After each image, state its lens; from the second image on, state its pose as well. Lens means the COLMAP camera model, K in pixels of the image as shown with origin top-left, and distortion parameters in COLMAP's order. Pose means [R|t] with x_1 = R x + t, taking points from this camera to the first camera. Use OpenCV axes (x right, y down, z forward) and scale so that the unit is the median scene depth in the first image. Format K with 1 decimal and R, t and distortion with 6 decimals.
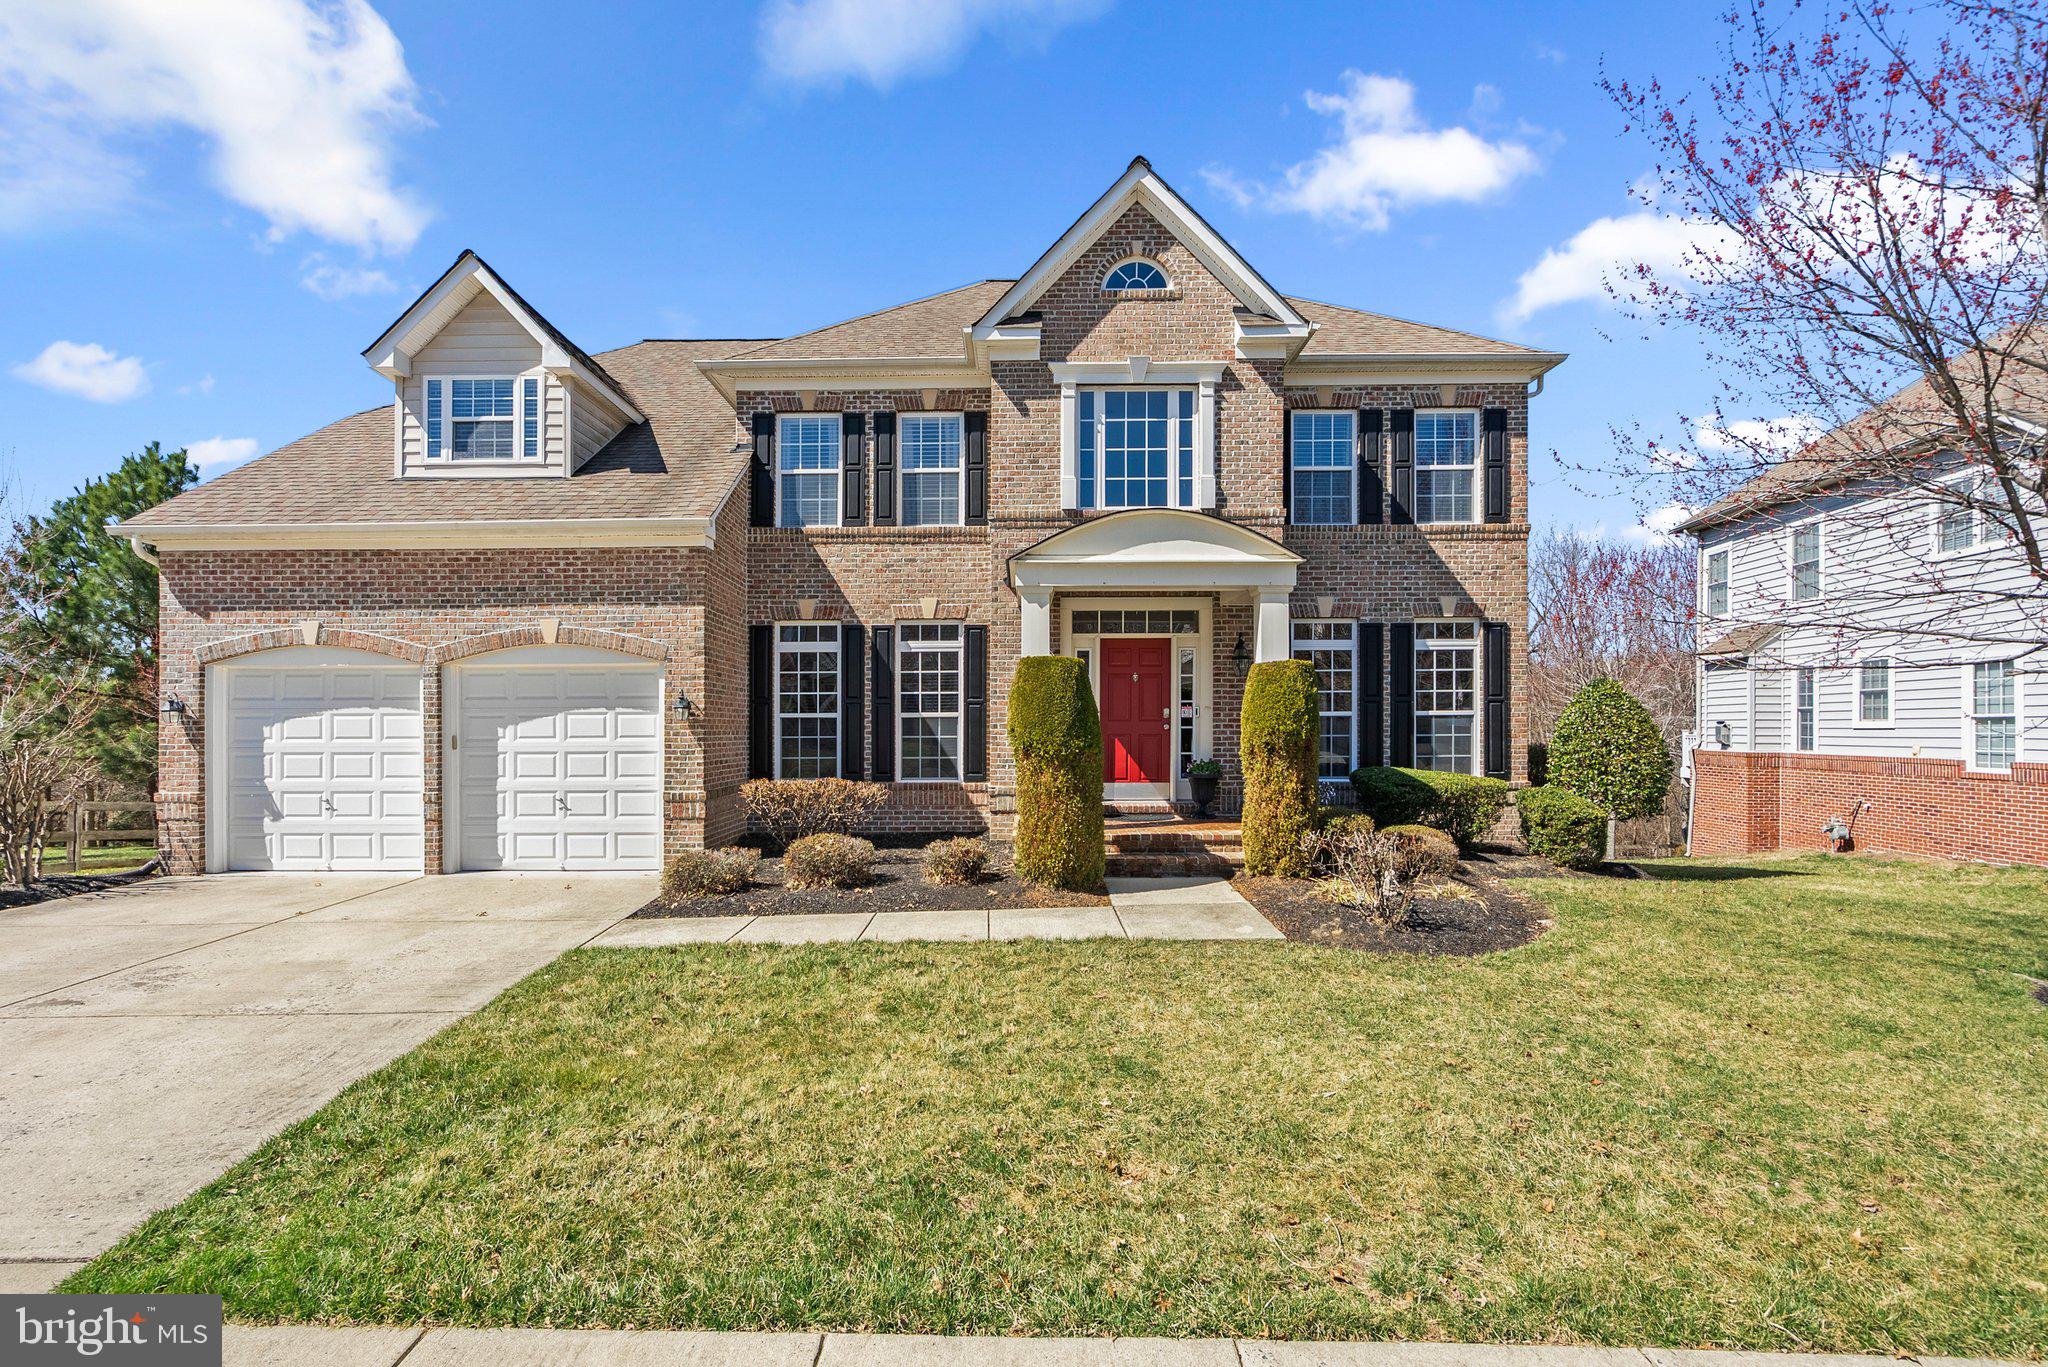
lens RADIAL K [[949.6, 0, 1008.3], [0, 949.6, 746.0], [0, 0, 1]] dist [-0.001880, -0.000100]
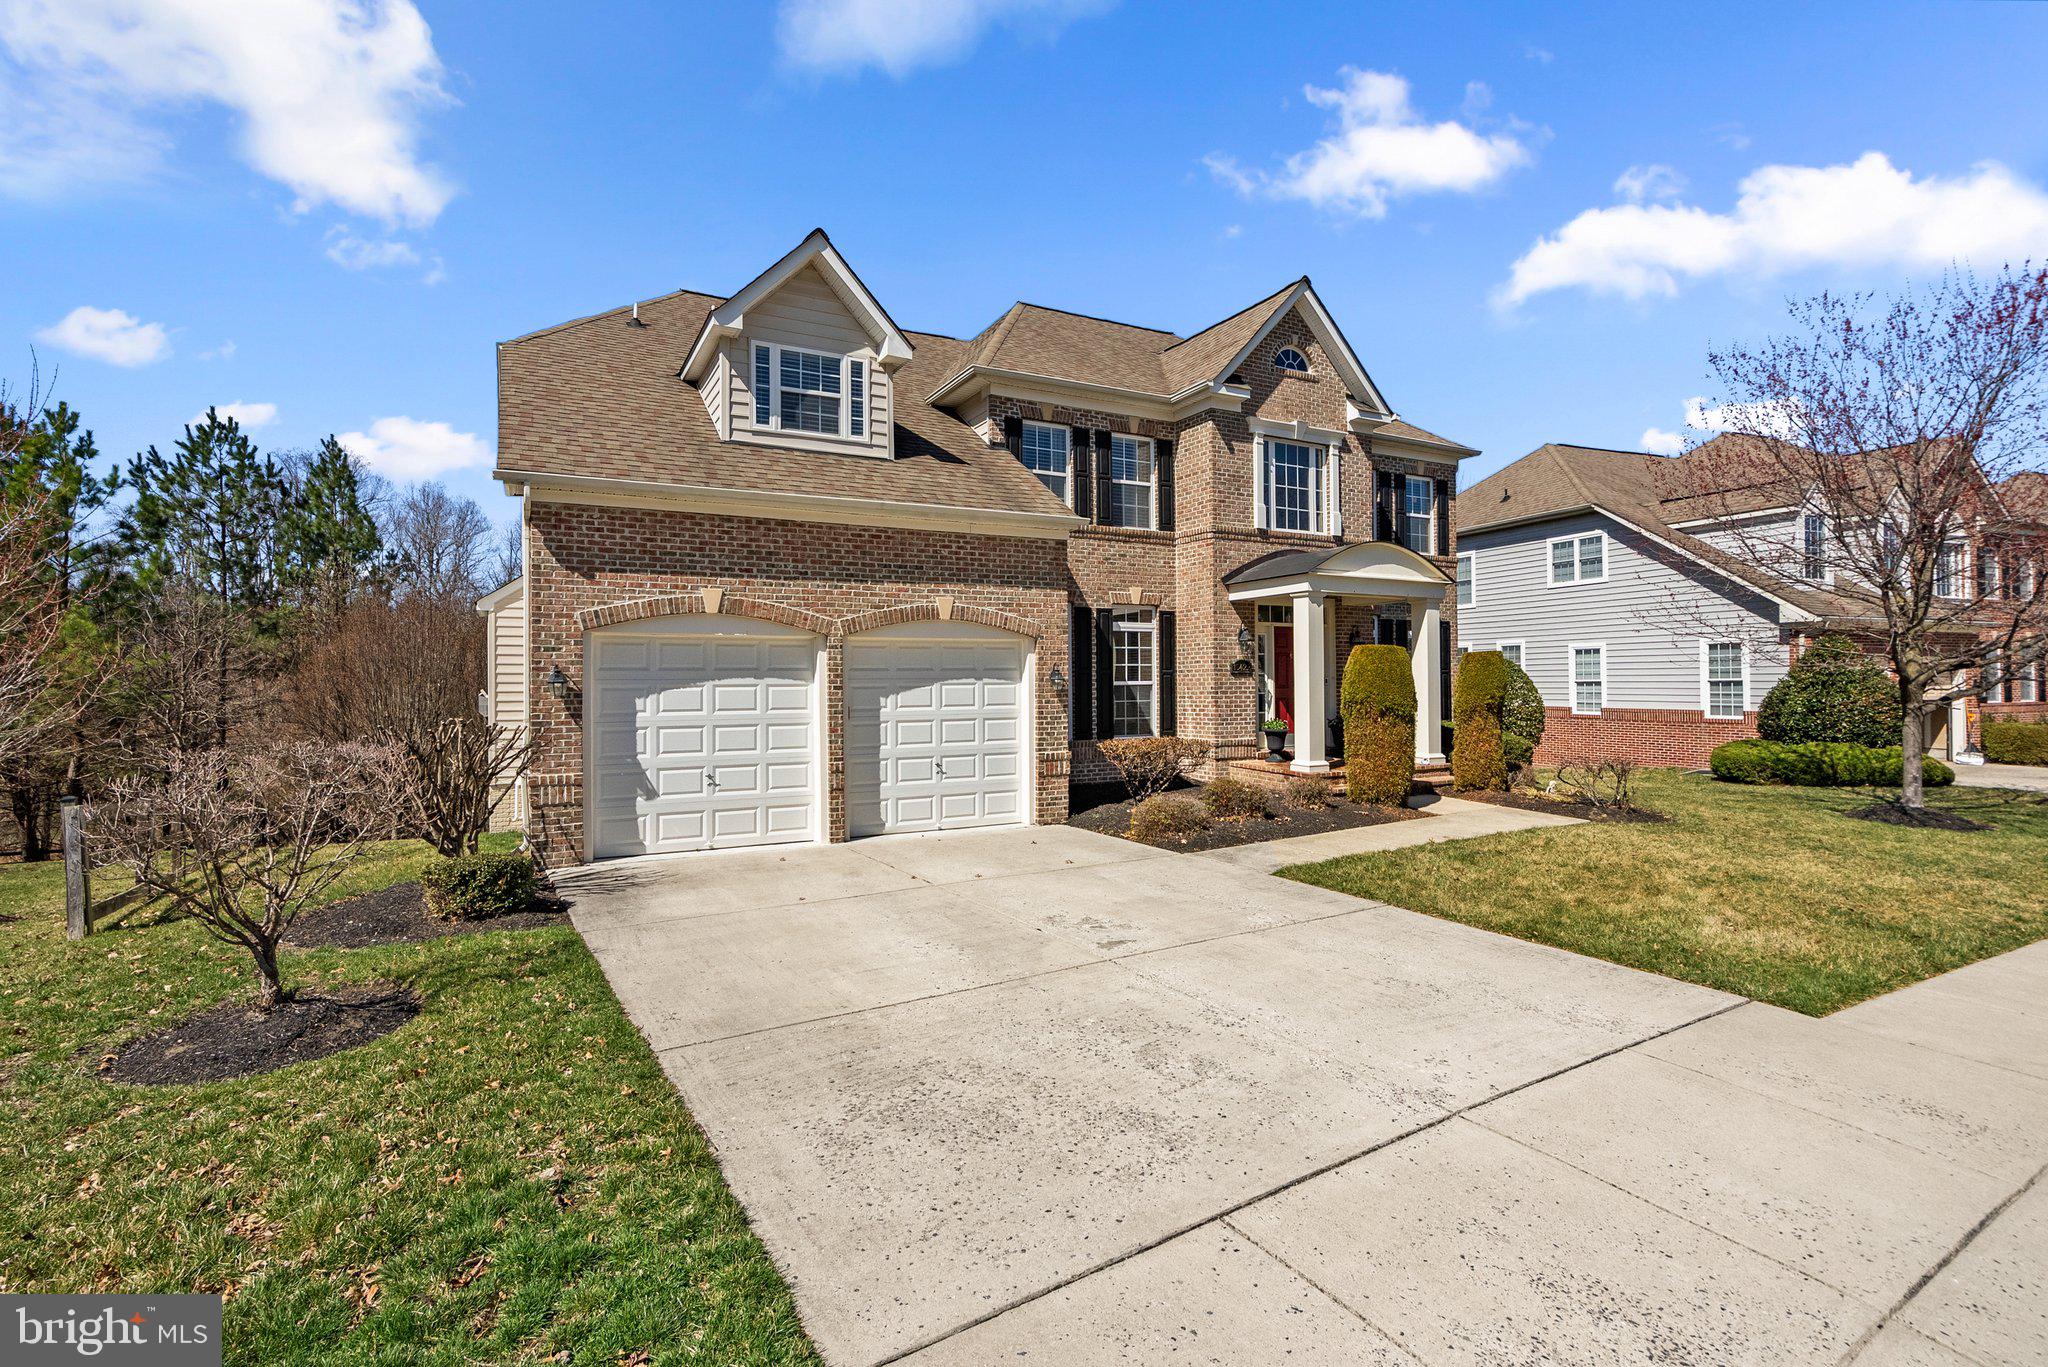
lens RADIAL K [[971.9, 0, 1056.5], [0, 971.9, 718.1], [0, 0, 1]] dist [-0.001312, -0.000142]
pose [[0.857498, -0.024011, 0.513927, -0.880051], [0.025055, 0.999674, 0.004900, 0.002787], [-0.513877, 0.008674, 0.857820, -0.016938]]
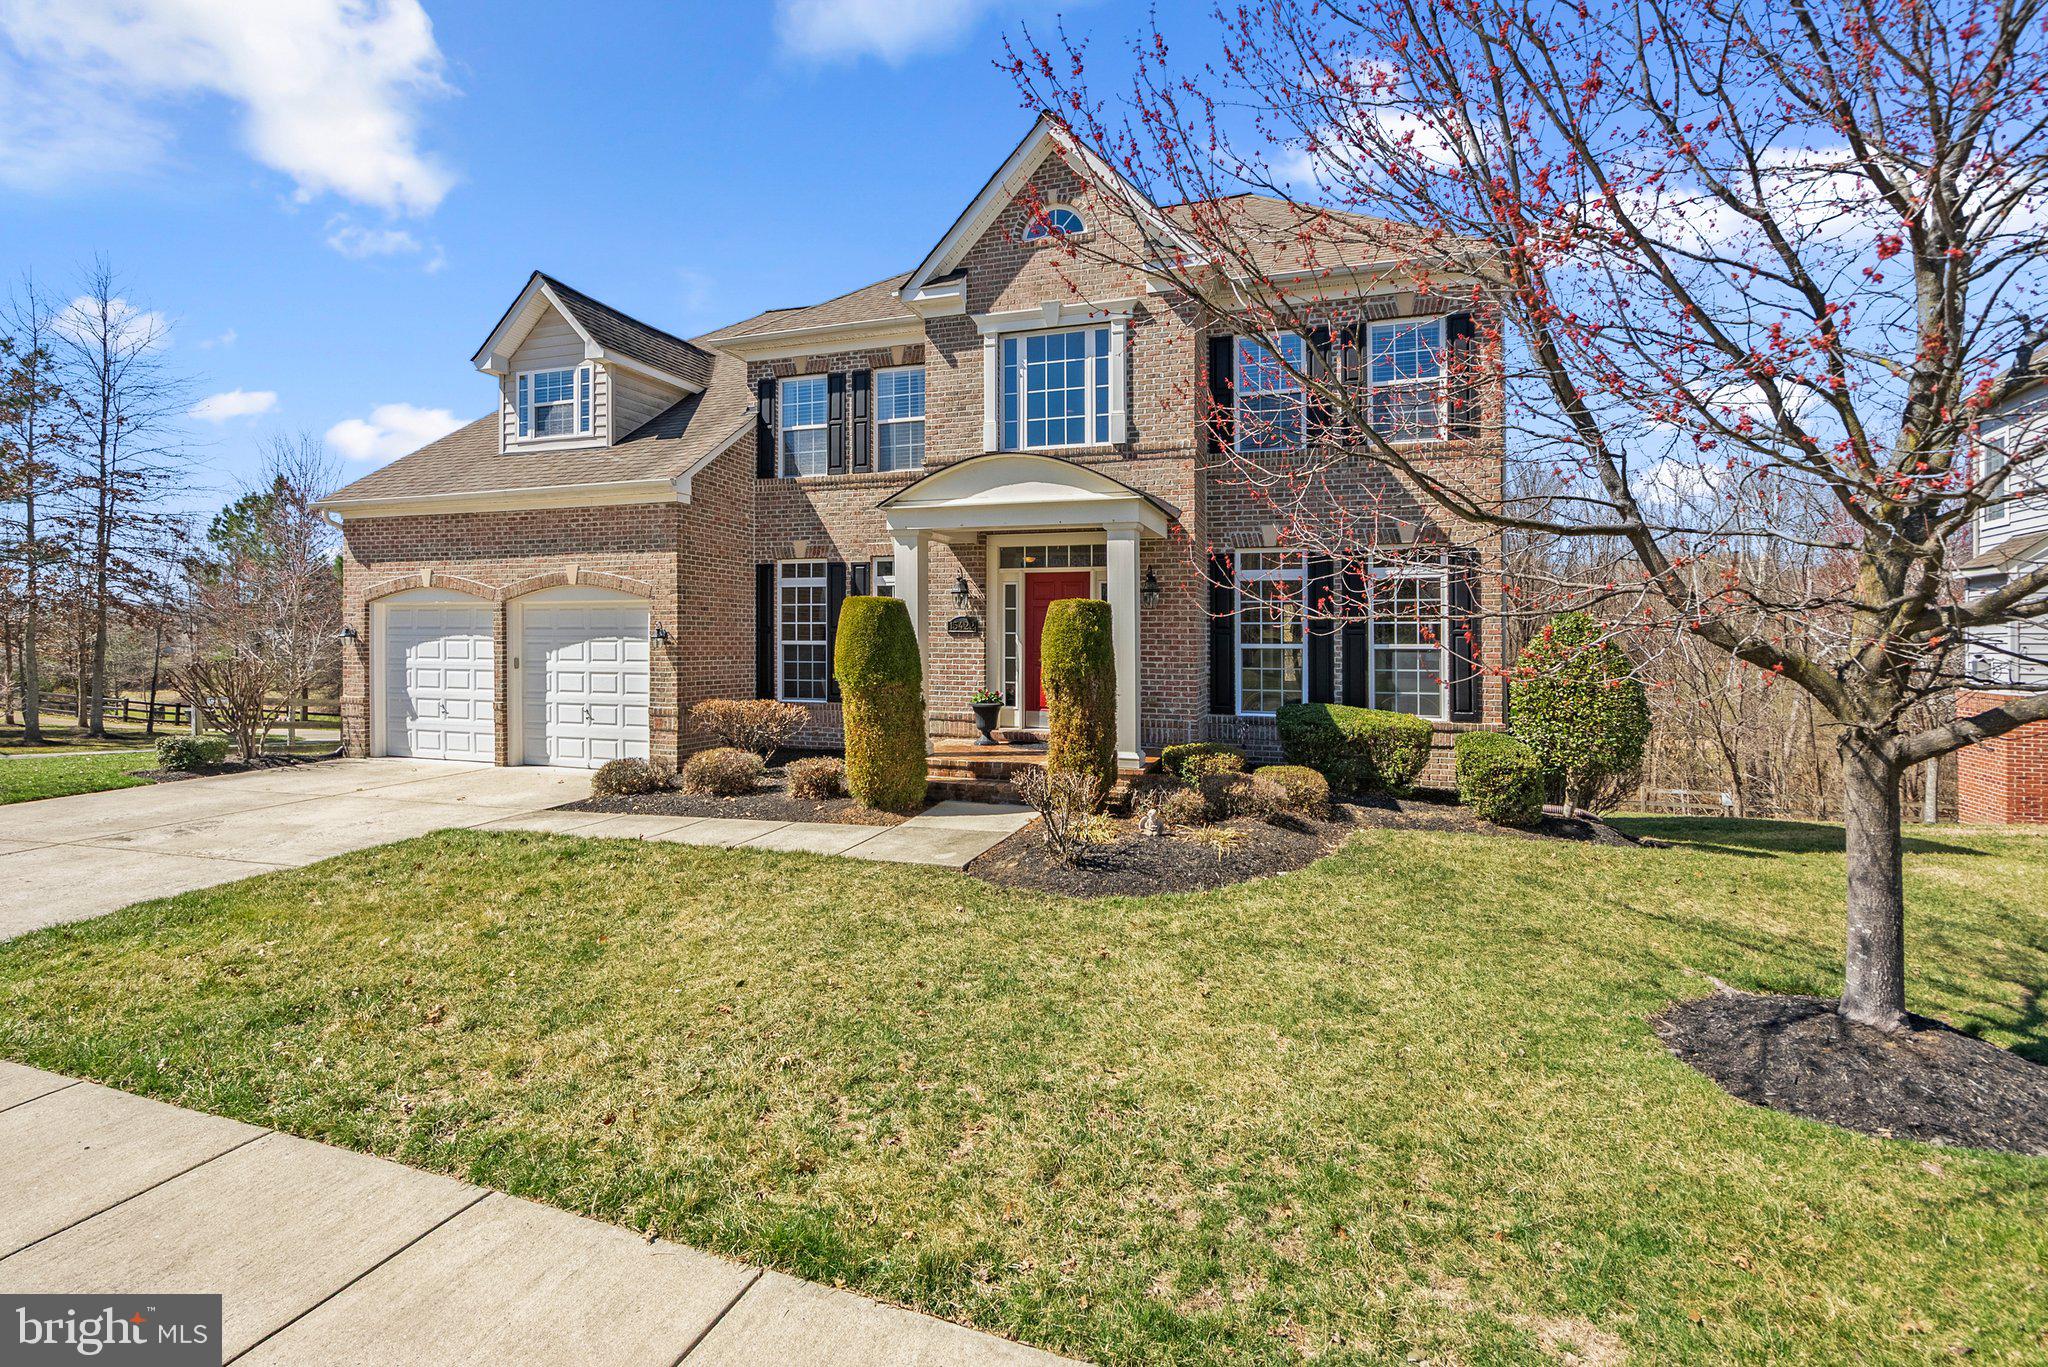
lens RADIAL K [[944.7, 0, 1018.8], [0, 944.7, 663.6], [0, 0, 1]] dist [-0.001698, -0.000149]
pose [[0.951363, 0.016448, -0.307631, 0.419982], [-0.015331, 0.999864, 0.006048, -0.019769], [0.307689, -0.001037, 0.951486, 0.006608]]
